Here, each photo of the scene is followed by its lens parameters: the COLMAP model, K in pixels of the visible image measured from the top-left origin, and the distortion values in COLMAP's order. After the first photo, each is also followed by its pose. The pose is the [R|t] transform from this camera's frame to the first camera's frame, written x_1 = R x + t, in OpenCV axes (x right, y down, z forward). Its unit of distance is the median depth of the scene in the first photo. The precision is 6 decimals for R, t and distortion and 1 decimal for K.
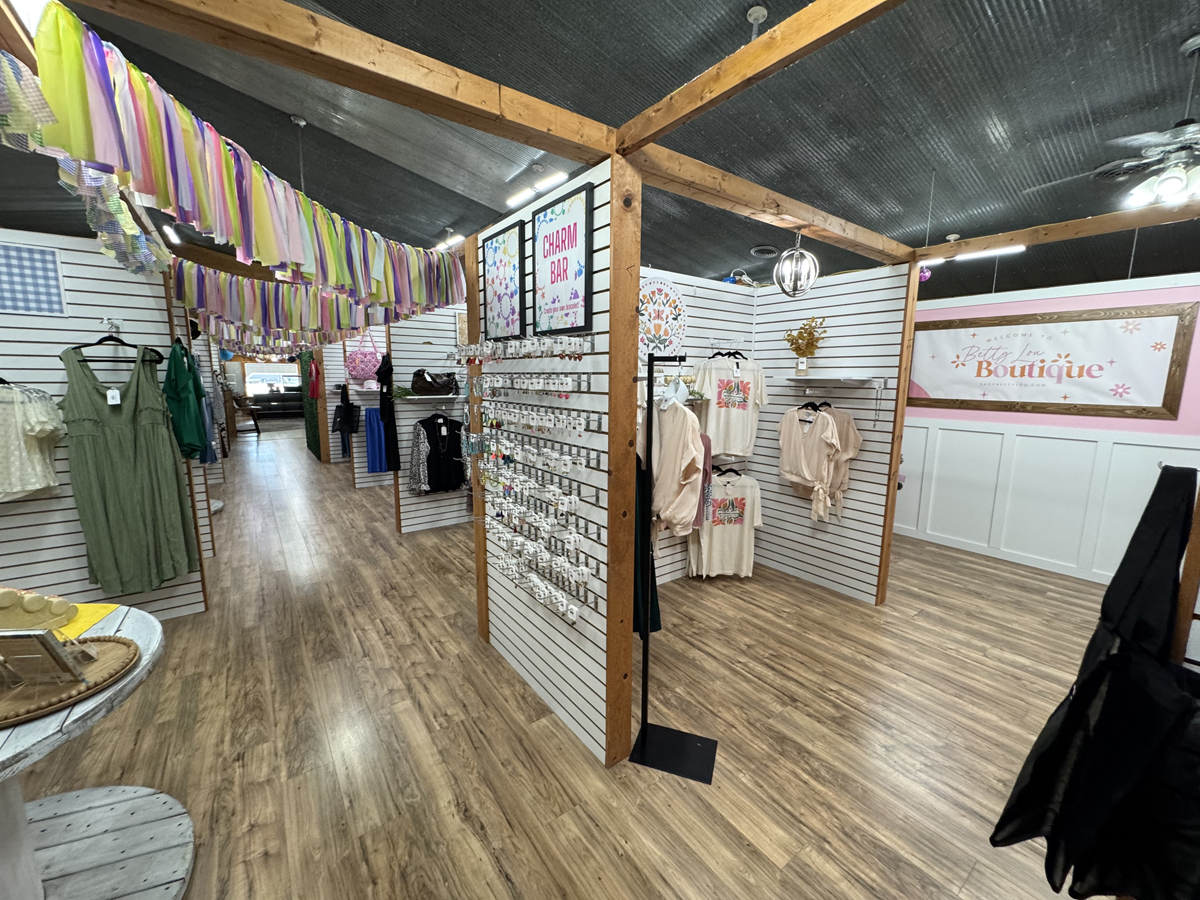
lens RADIAL K [[478.7, 0, 601.2], [0, 478.7, 449.4], [0, 0, 1]] dist [-0.006045, 0.000424]
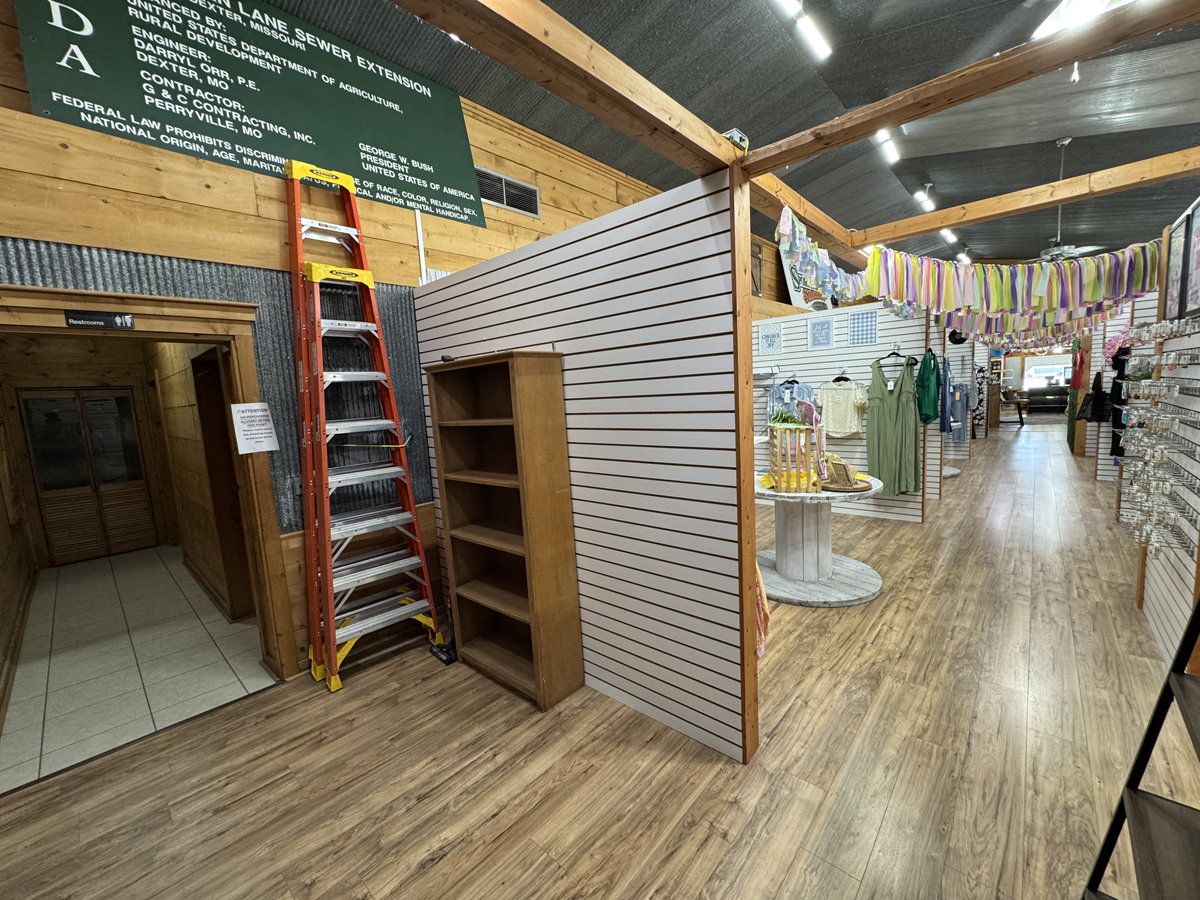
lens RADIAL K [[478.7, 0, 601.2], [0, 478.7, 449.4], [0, 0, 1]] dist [-0.006045, 0.000424]
pose [[0.192780, 0.095417, -0.976592, 0.556018], [-0.089872, 0.992795, 0.079259, 0.084243], [0.977118, 0.072489, 0.199966, -0.420584]]
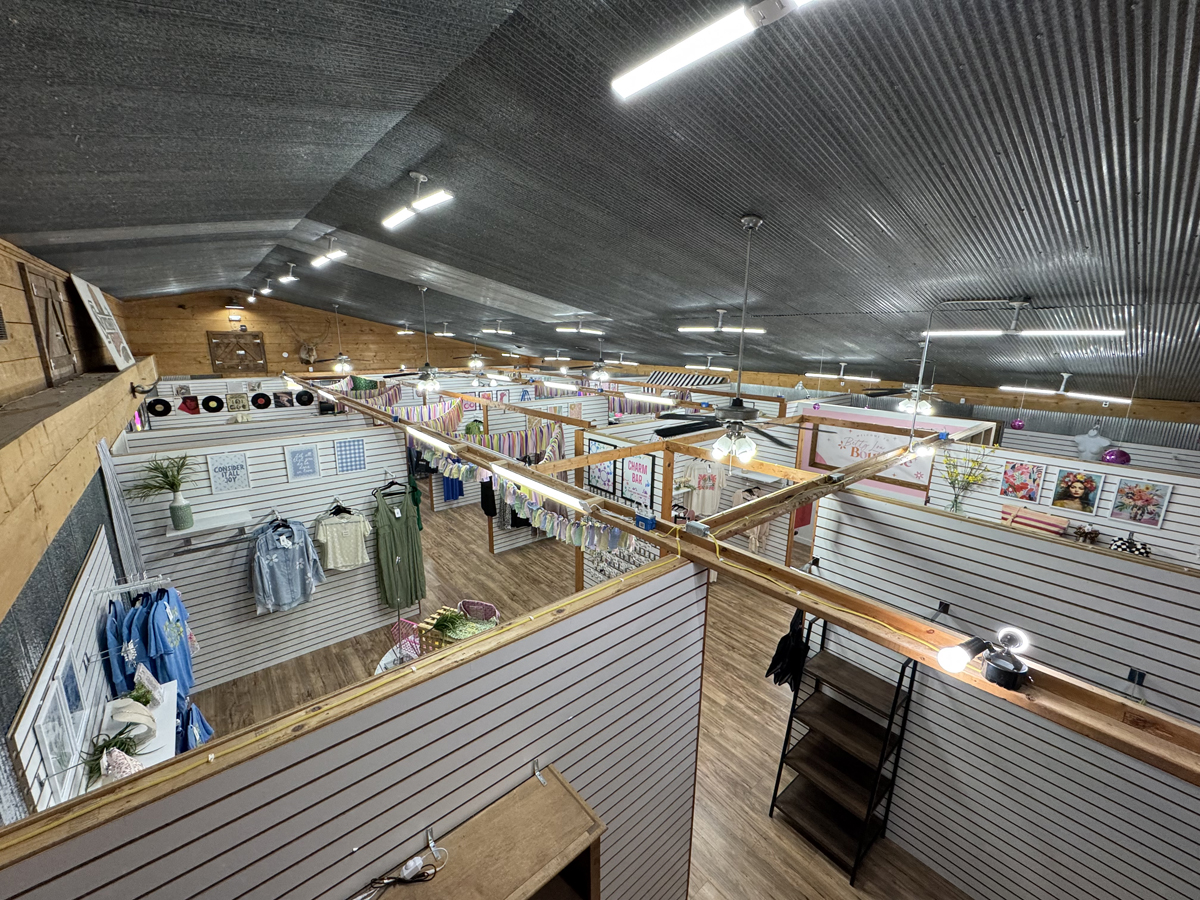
lens RADIAL K [[478.7, 0, 601.2], [0, 478.7, 449.4], [0, 0, 1]] dist [-0.006045, 0.000424]
pose [[0.998088, -0.012302, 0.060579, -0.290128], [0.007681, 0.997083, 0.075934, -0.496174], [-0.061337, -0.075323, 0.995271, -0.962152]]
